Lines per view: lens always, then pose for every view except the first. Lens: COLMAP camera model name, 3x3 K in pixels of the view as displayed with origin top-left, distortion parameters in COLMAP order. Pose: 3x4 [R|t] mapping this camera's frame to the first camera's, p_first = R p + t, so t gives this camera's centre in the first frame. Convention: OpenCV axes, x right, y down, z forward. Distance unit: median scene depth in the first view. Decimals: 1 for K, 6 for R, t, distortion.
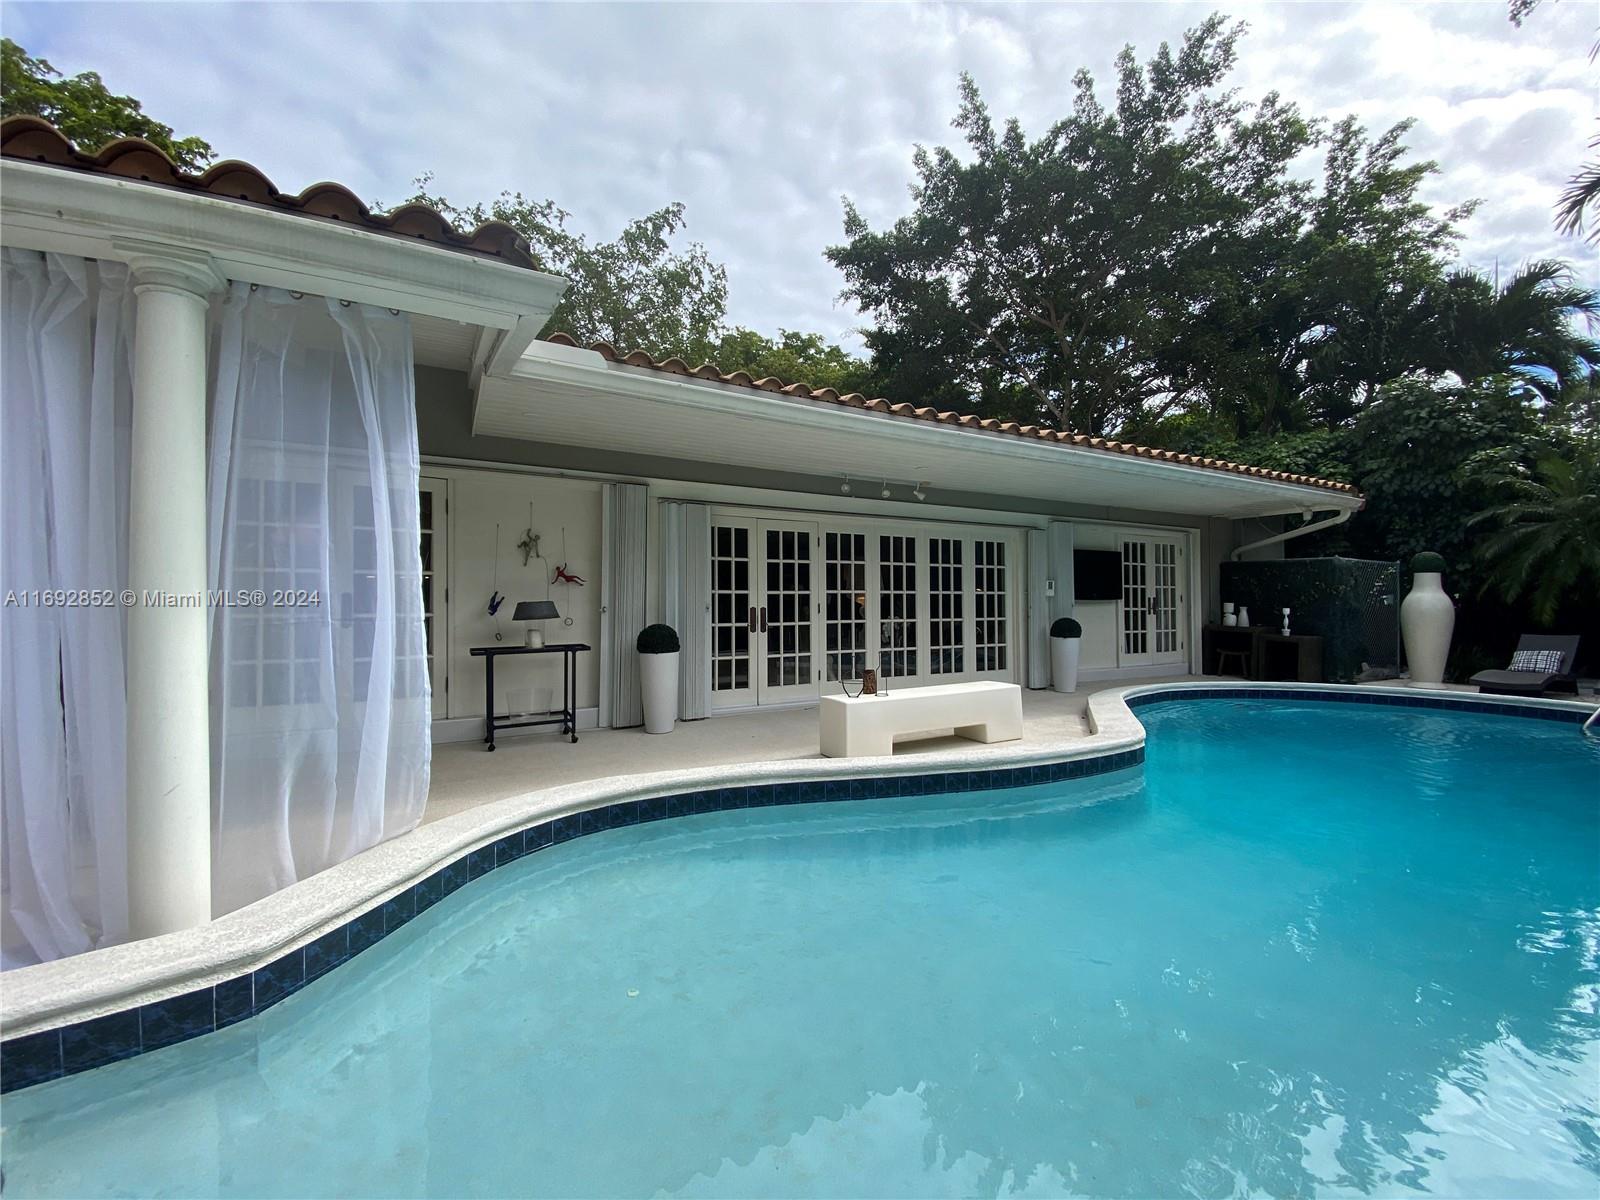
lens RADIAL K [[644.9, 0, 800.7], [0, 644.9, 599.3], [0, 0, 1]] dist [0.001236, -0.000024]
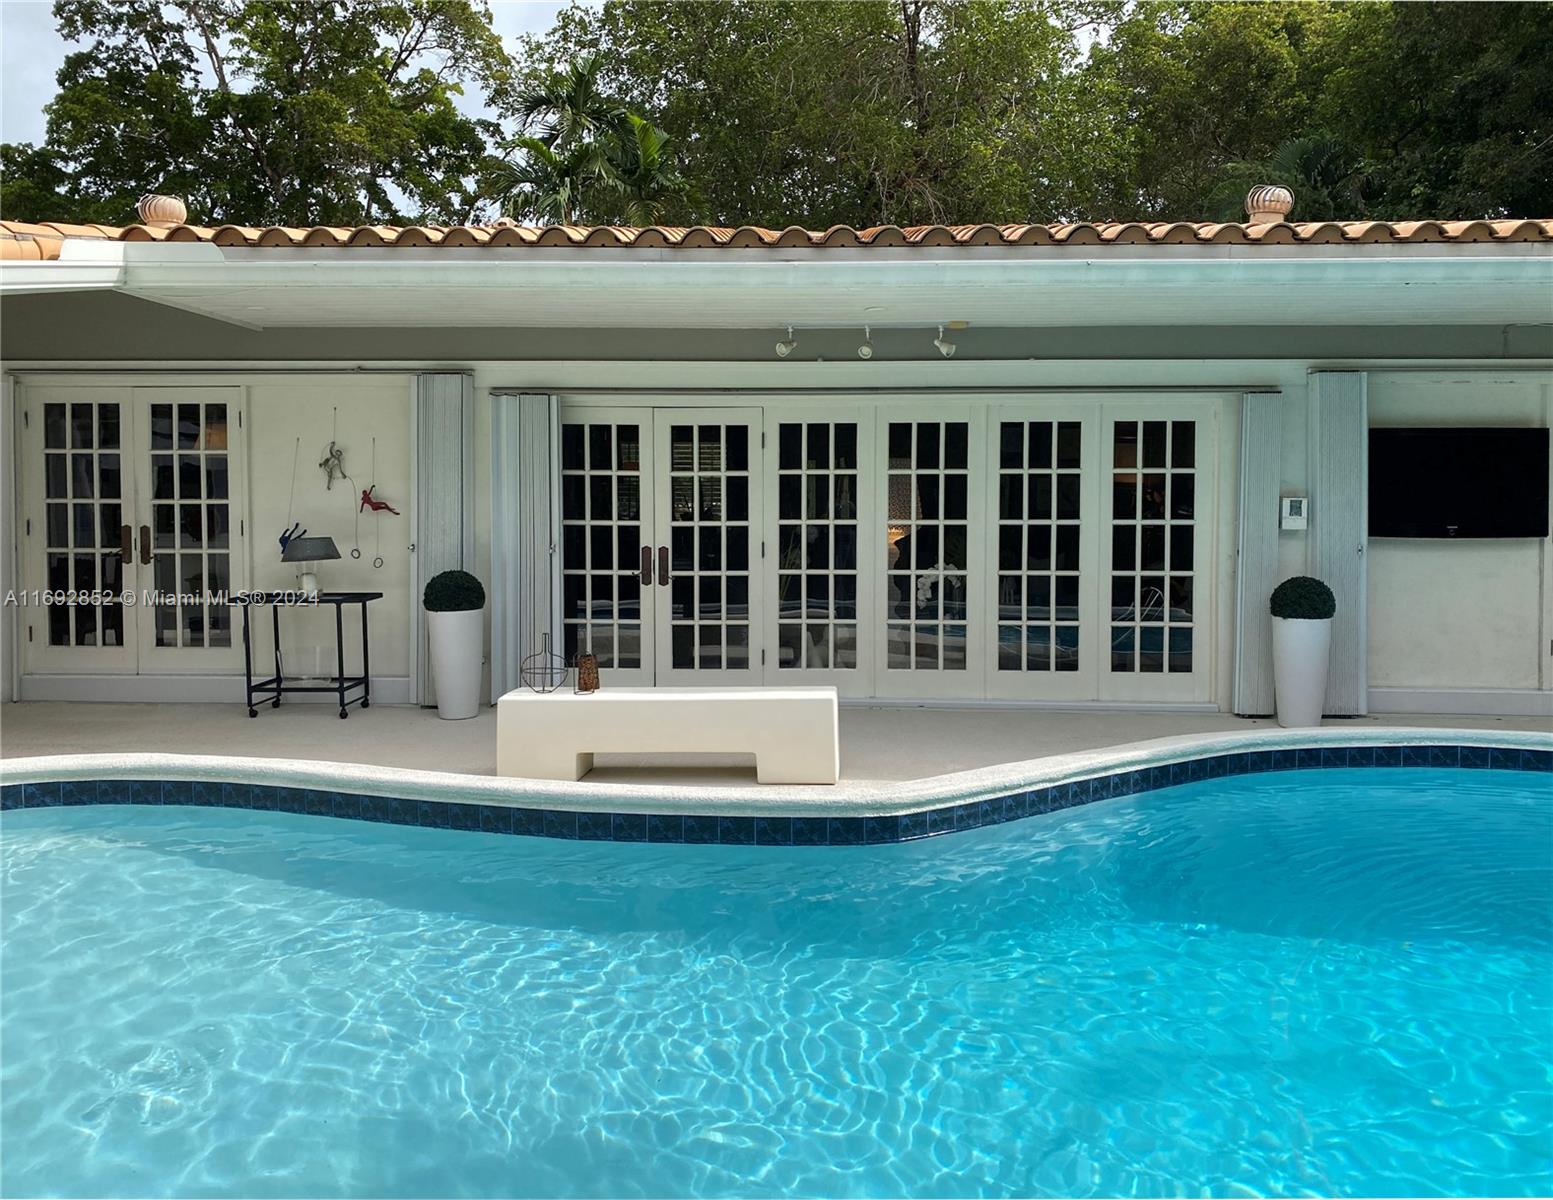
lens RADIAL K [[920.1, 0, 776.9], [0, 920.1, 594.4], [0, 0, 1]] dist [-0.008016, 0.000028]
pose [[0.856794, 0.036953, -0.514332, 0.510415], [-0.002743, 0.997742, 0.067113, -0.001558], [0.515651, -0.056091, 0.854961, 0.263689]]
